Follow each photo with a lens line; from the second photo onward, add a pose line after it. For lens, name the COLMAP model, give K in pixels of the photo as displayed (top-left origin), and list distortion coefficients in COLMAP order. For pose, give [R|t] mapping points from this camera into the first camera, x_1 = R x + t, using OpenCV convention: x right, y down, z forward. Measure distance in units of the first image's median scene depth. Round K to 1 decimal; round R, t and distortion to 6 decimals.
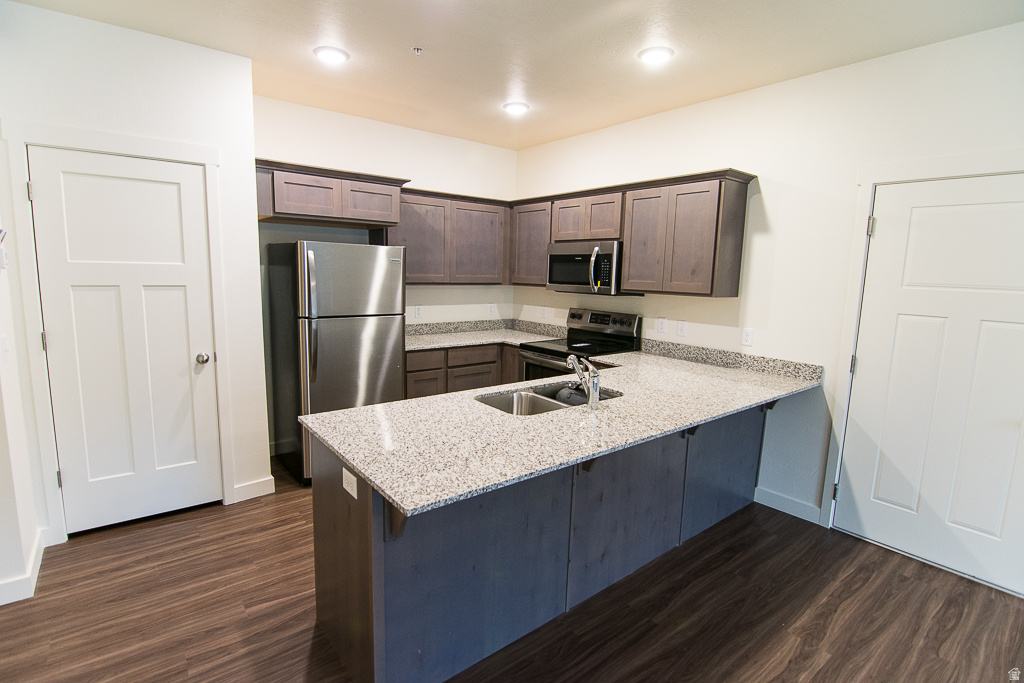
lens RADIAL K [[496.3, 0, 507.2], [0, 496.3, 339.3], [0, 0, 1]] dist [-0.002352, -0.010881]
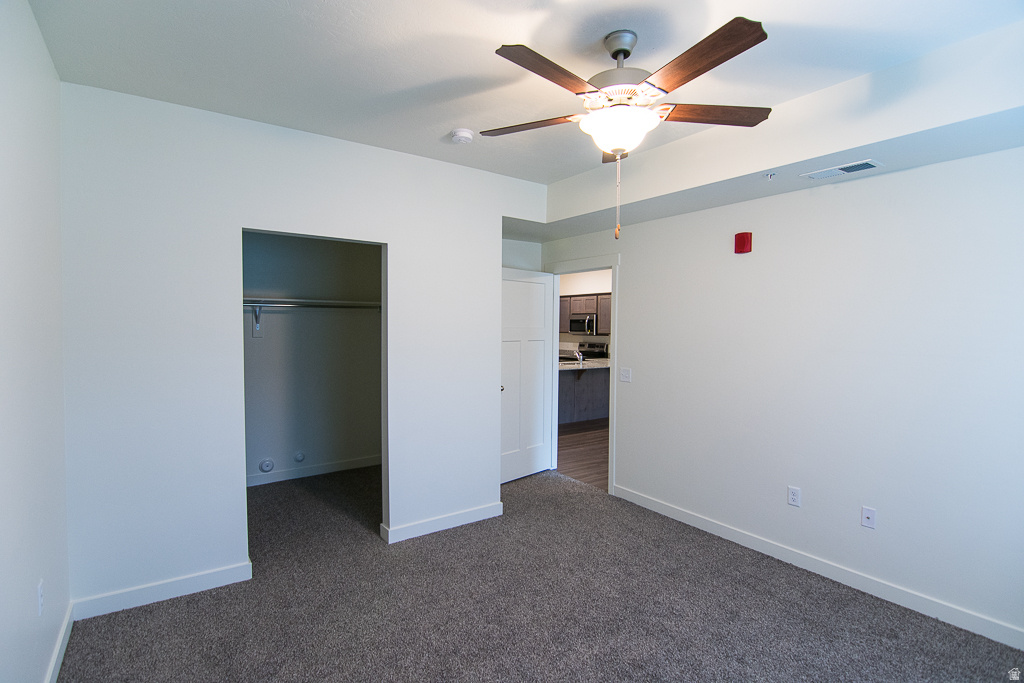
lens RADIAL K [[496.3, 0, 507.2], [0, 496.3, 339.3], [0, 0, 1]] dist [-0.002352, -0.010881]
pose [[0.998003, -0.014992, -0.061359, -0.075093], [0.008117, 0.993810, -0.110795, 0.200991], [0.062640, 0.110075, 0.991947, -1.484703]]
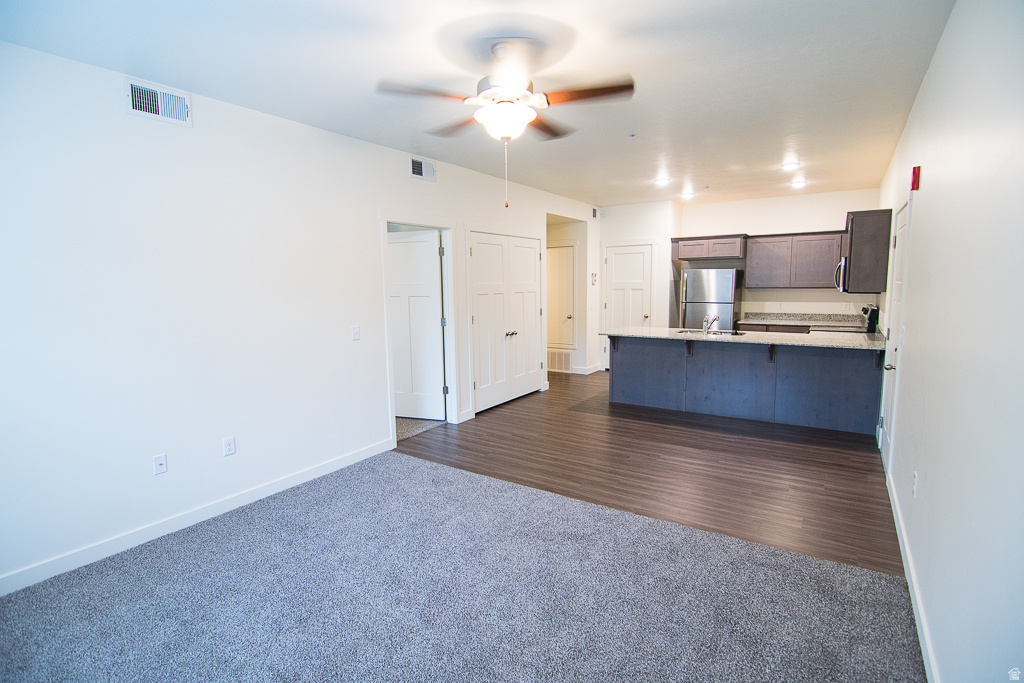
lens RADIAL K [[496.3, 0, 507.2], [0, 496.3, 339.3], [0, 0, 1]] dist [-0.002352, -0.010881]
pose [[0.302568, 0.080381, -0.949732, 1.296648], [-0.111064, 0.992623, 0.048628, 0.088283], [0.946635, 0.090768, 0.309264, -0.402641]]
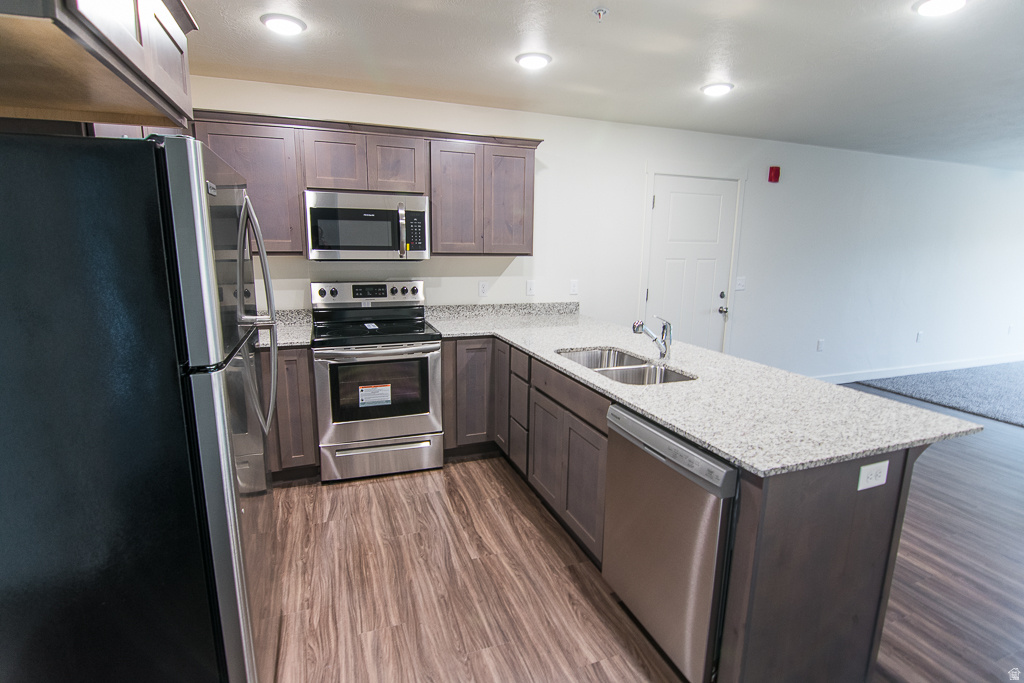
lens RADIAL K [[496.3, 0, 507.2], [0, 496.3, 339.3], [0, 0, 1]] dist [-0.002352, -0.010881]
pose [[0.350108, -0.201166, 0.914854, -0.541192], [0.123838, 0.978035, 0.167667, -0.078884], [-0.928487, 0.054592, 0.367329, 0.537627]]
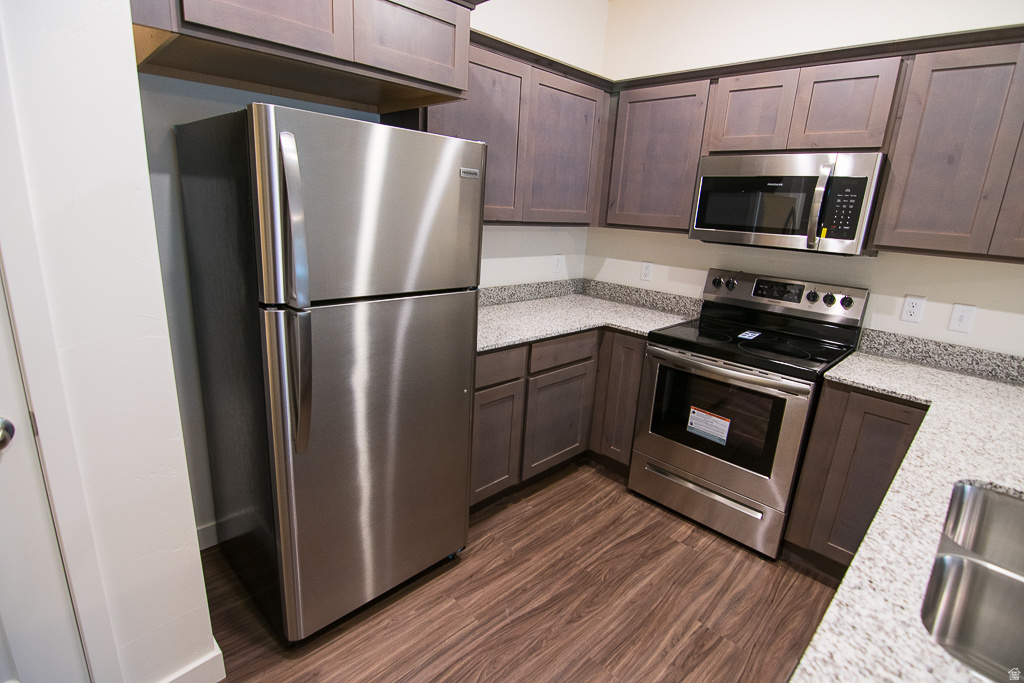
lens RADIAL K [[496.3, 0, 507.2], [0, 496.3, 339.3], [0, 0, 1]] dist [-0.002352, -0.010881]
pose [[0.993832, 0.001109, 0.110894, -0.219666], [-0.015566, 0.991446, 0.129590, -0.060140], [-0.109801, -0.130517, 0.985347, 0.474759]]
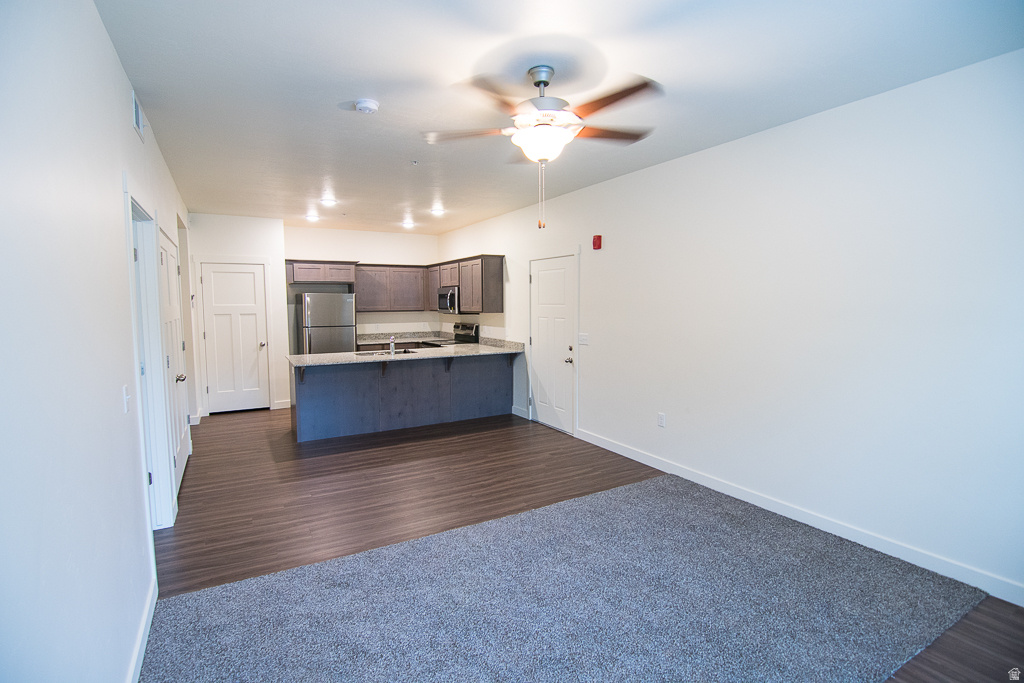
lens RADIAL K [[496.3, 0, 507.2], [0, 496.3, 339.3], [0, 0, 1]] dist [-0.002352, -0.010881]
pose [[0.987172, -0.019298, -0.158490, 0.694255], [0.008940, 0.997792, -0.065810, 0.137379], [0.159411, 0.063549, 0.985165, -0.871102]]
